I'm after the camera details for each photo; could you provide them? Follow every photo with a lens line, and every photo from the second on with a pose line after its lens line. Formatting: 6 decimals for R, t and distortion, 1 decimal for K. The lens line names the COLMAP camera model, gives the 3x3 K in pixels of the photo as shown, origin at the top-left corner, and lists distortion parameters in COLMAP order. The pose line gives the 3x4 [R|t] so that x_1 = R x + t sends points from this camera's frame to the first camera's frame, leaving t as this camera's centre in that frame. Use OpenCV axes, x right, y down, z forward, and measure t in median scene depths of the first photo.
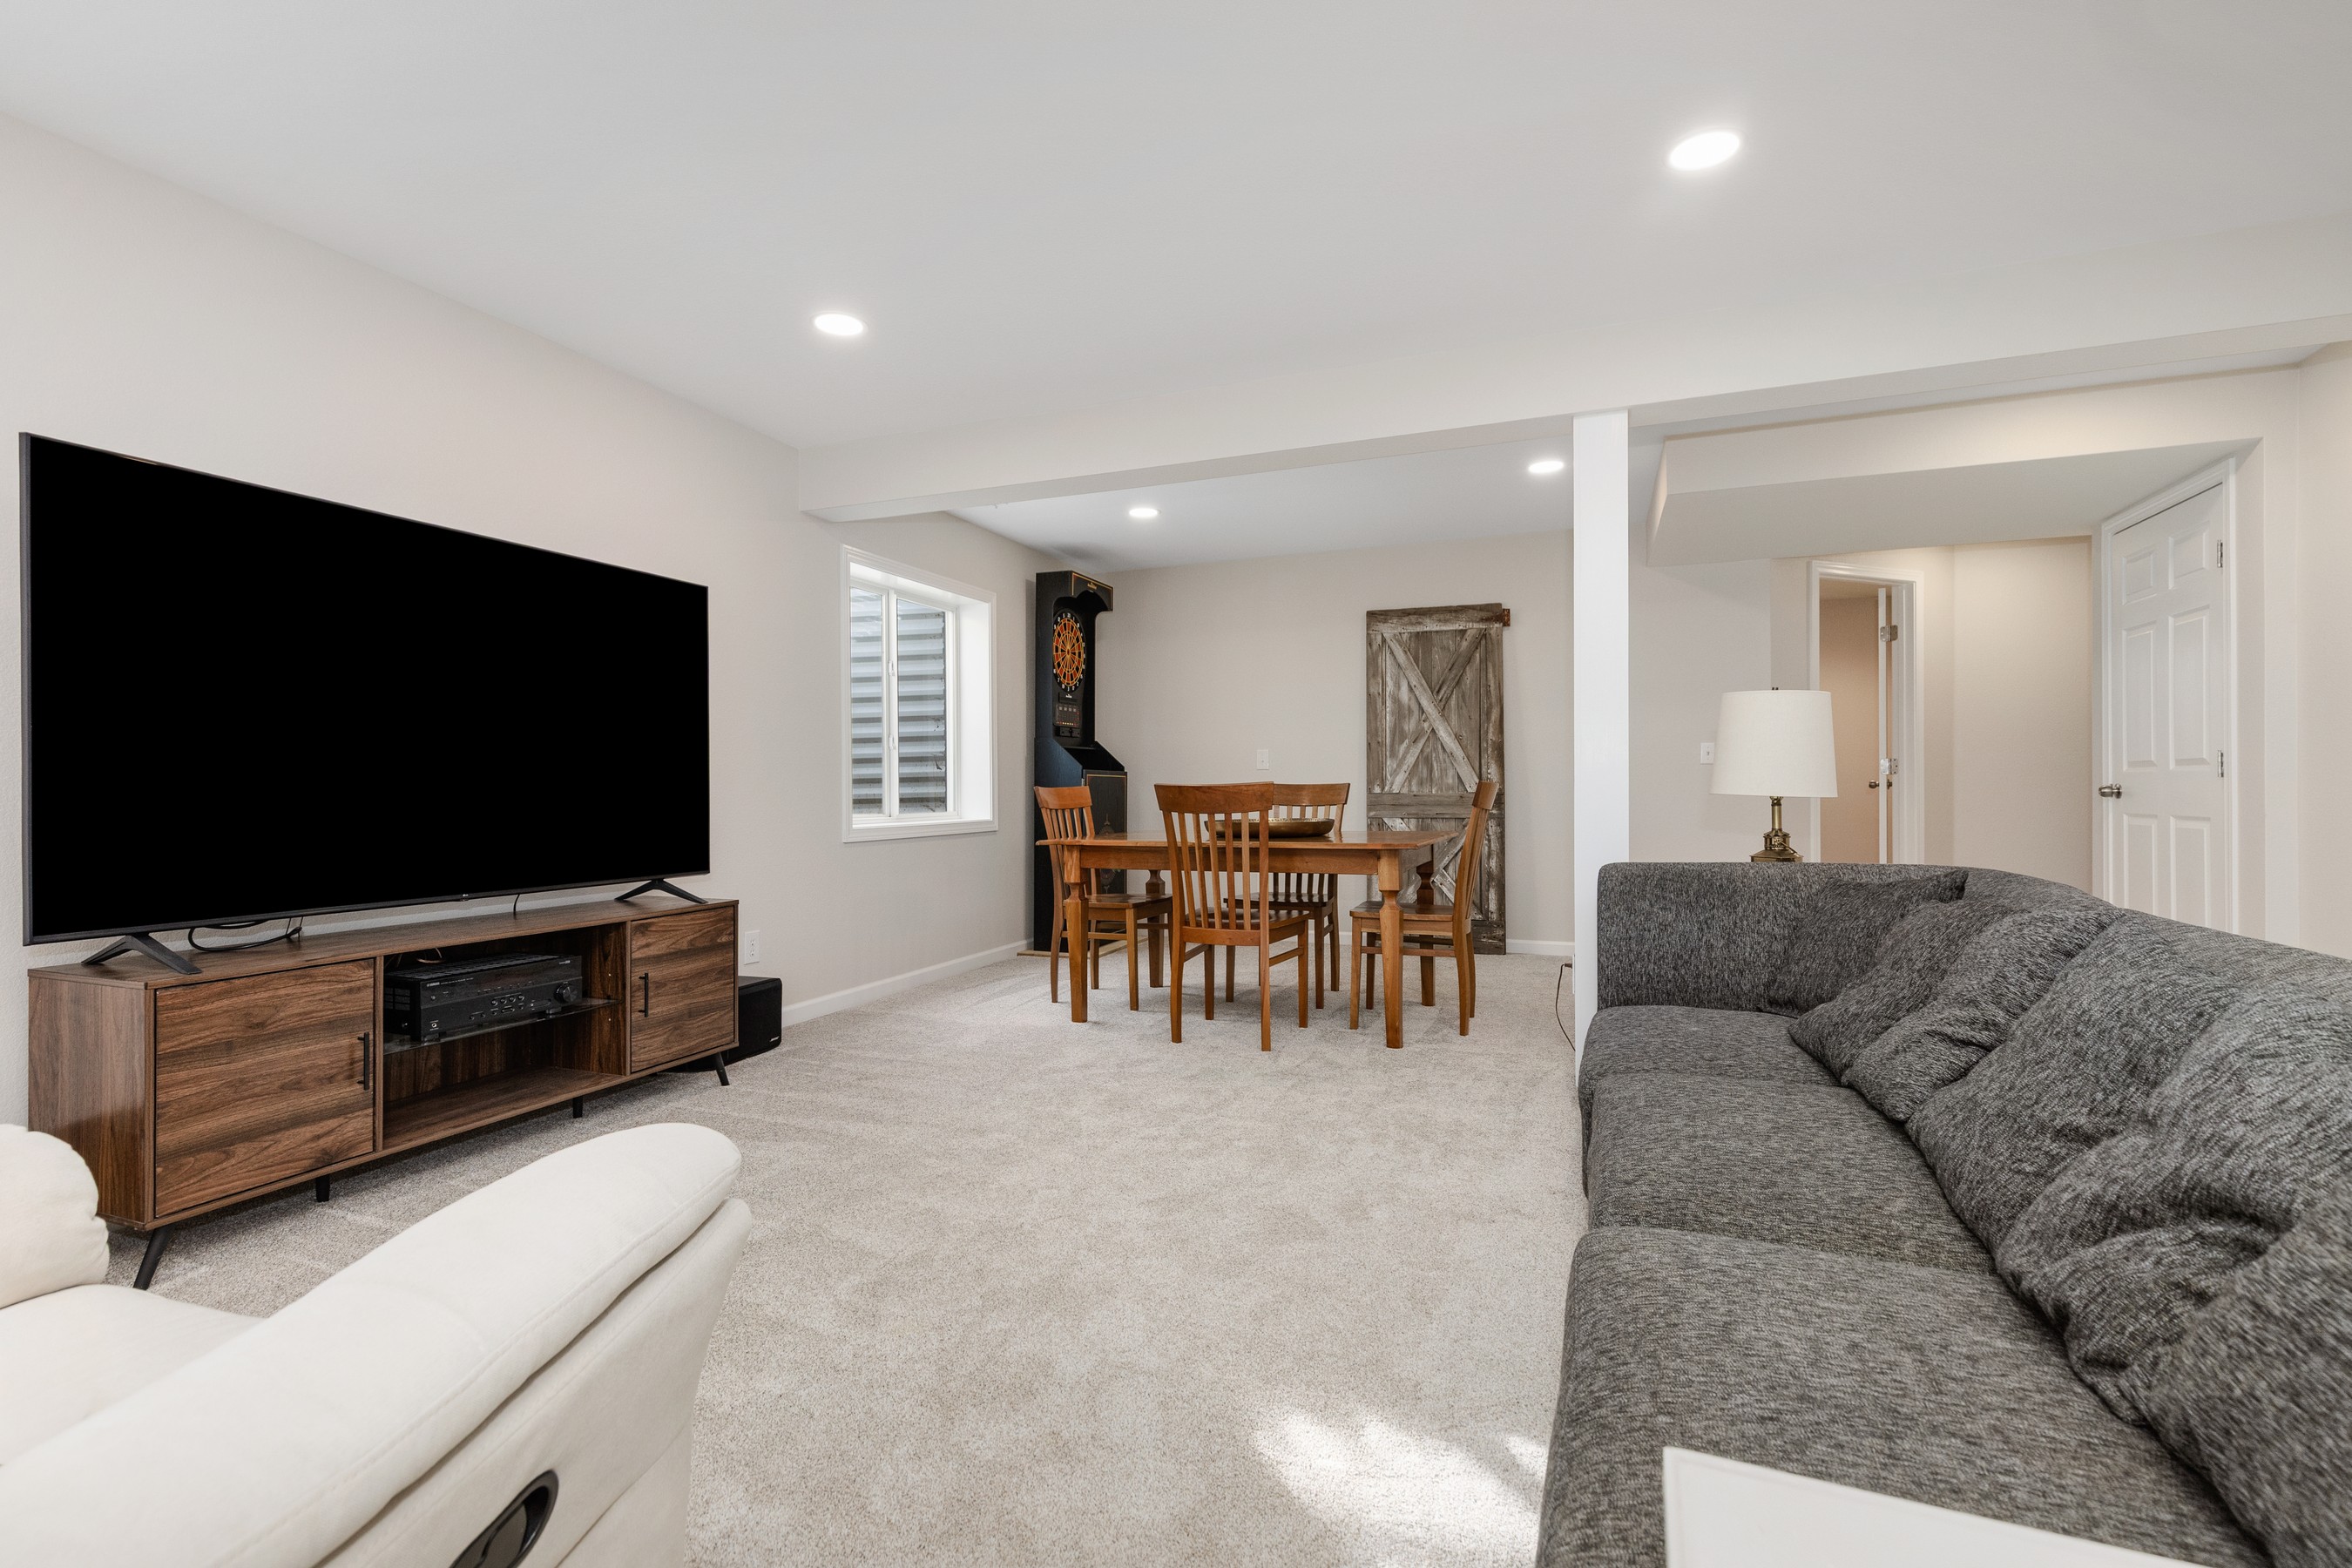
lens RADIAL K [[1070.4, 0, 1183.5], [0, 1070.4, 793.2], [0, 0, 1]] dist [0.011004, -0.002991]
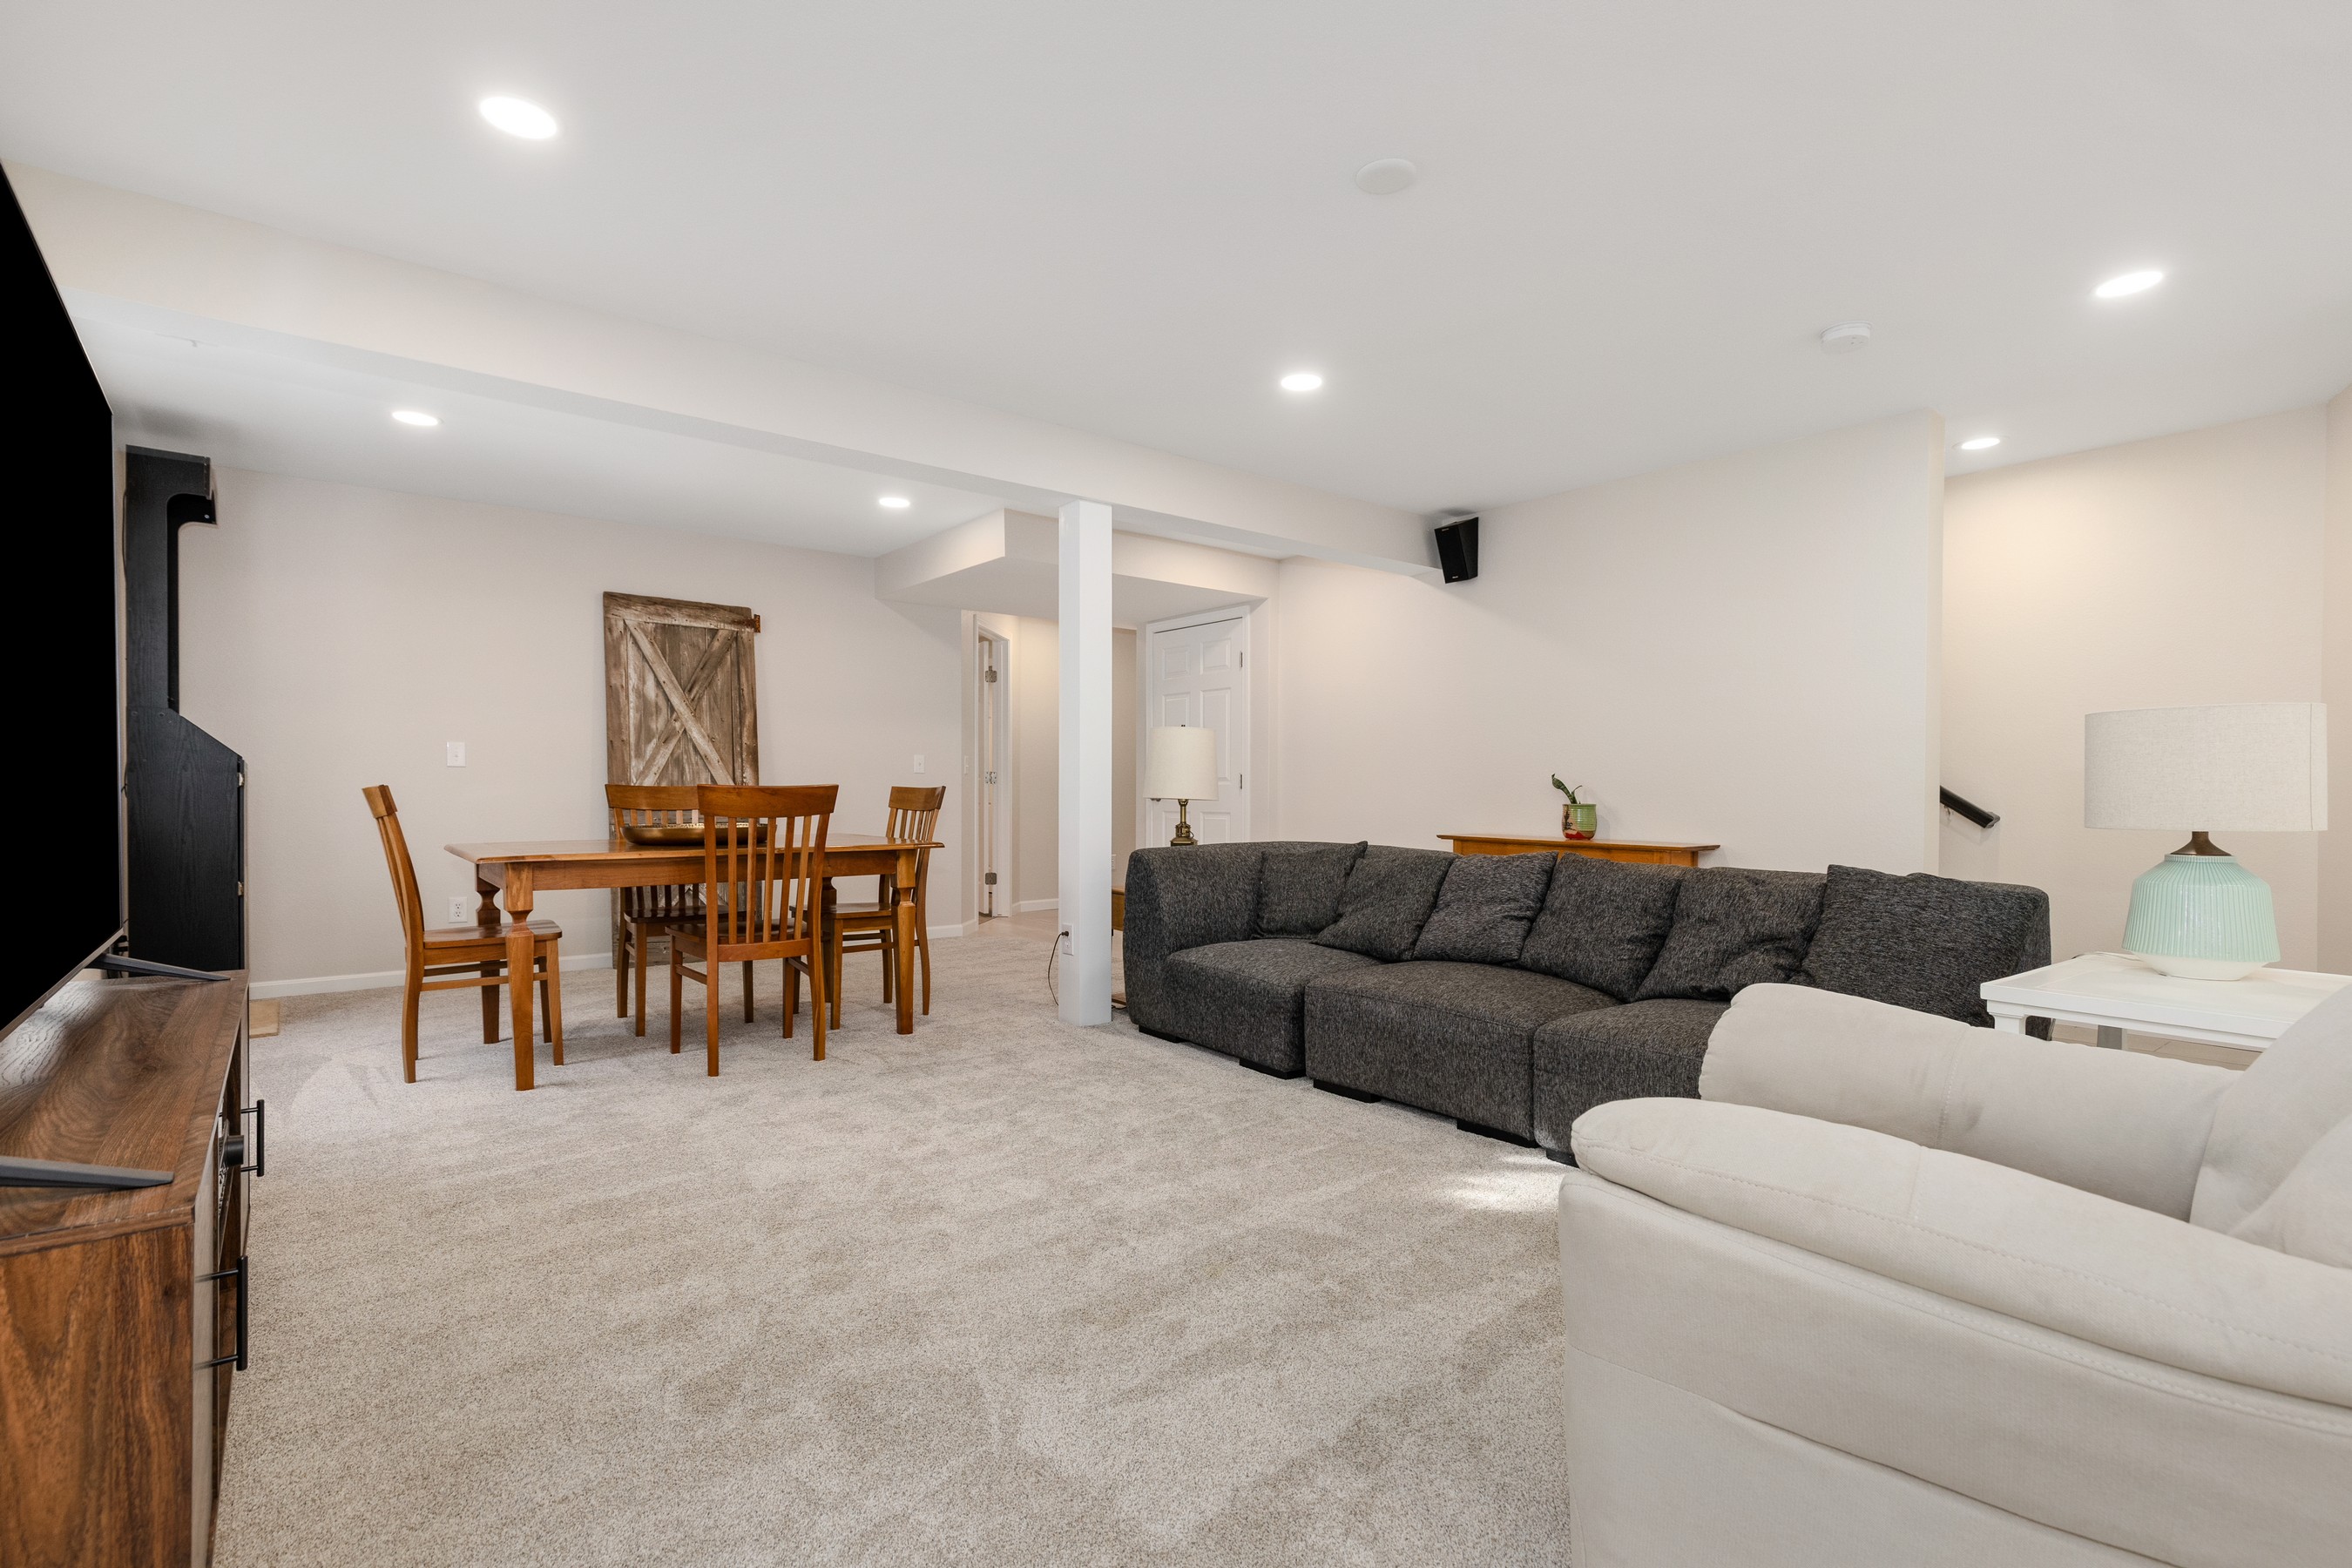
lens RADIAL K [[1070.4, 0, 1171.9], [0, 1070.4, 823.7], [0, 0, 1]] dist [0.011004, -0.002991]
pose [[0.510336, -0.018088, 0.859785, -0.446370], [-0.002581, 0.999742, 0.022564, 0.001608], [-0.859971, -0.013735, 0.510157, 0.170474]]
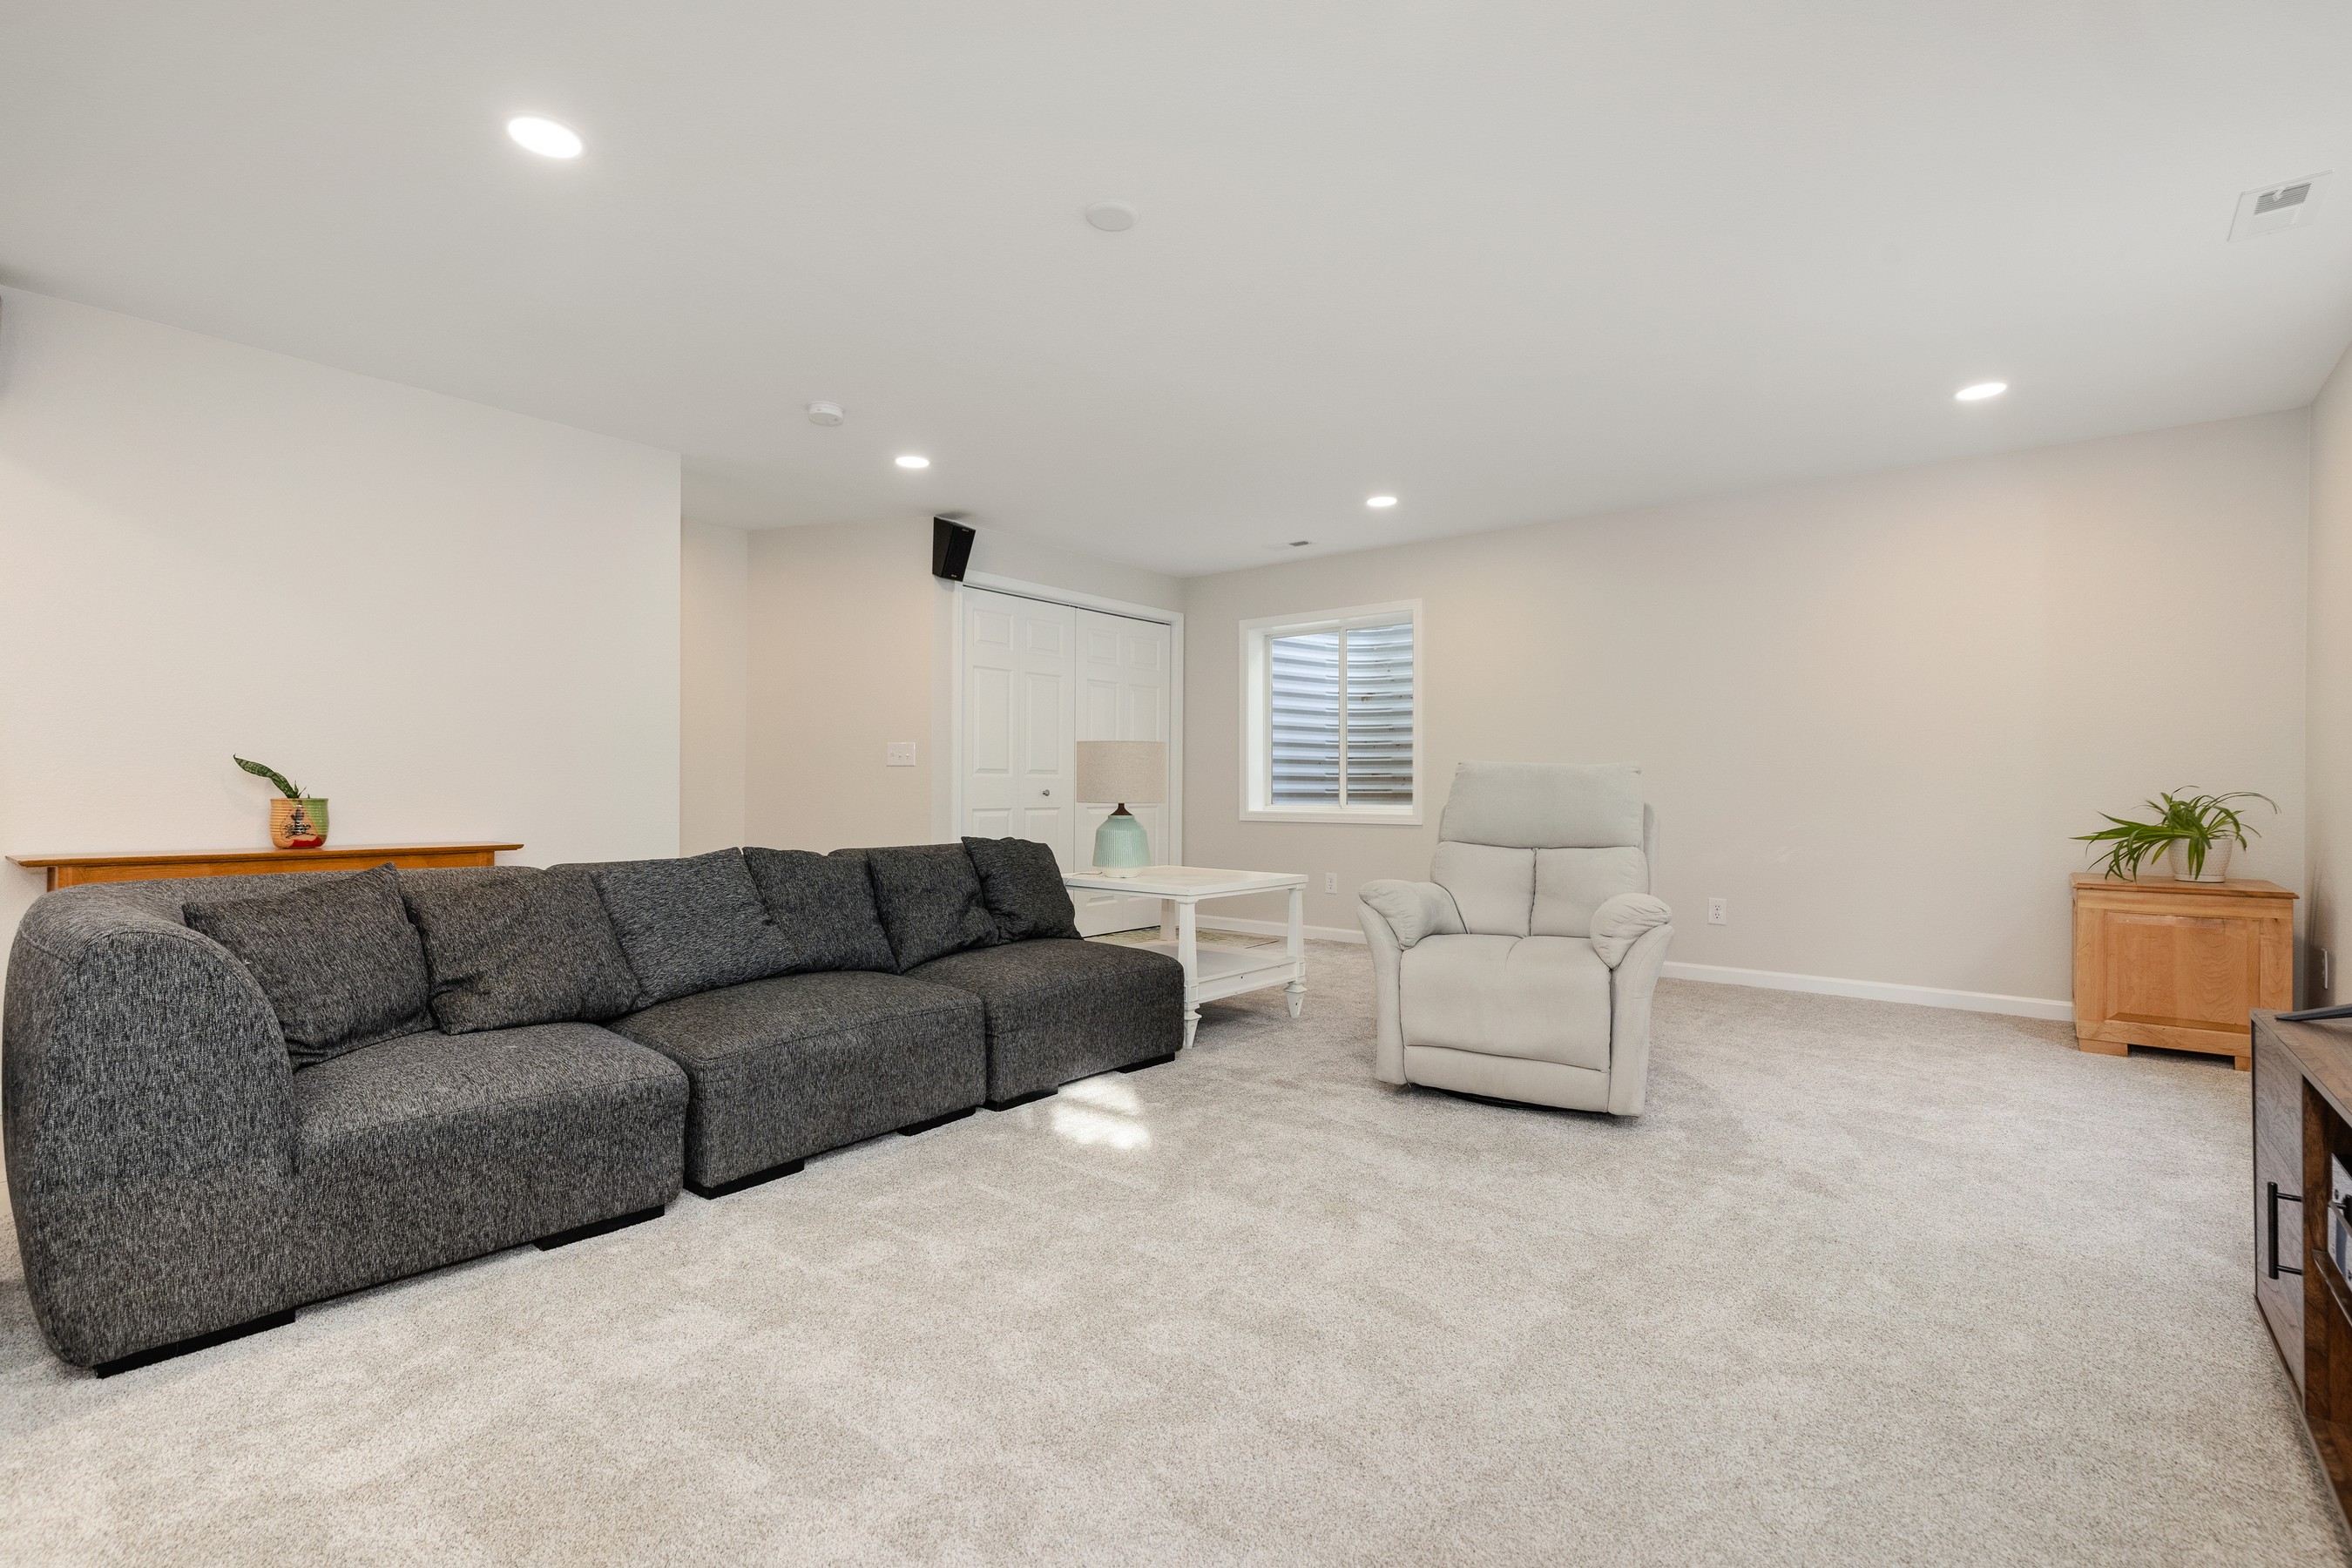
lens RADIAL K [[1070.4, 0, 1178.1], [0, 1070.4, 776.2], [0, 0, 1]] dist [0.011004, -0.002991]
pose [[-0.948159, 0.007226, 0.317715, -0.175120], [0.004829, 0.999954, -0.008332, -0.000717], [-0.317761, -0.006366, -0.948150, 0.820609]]
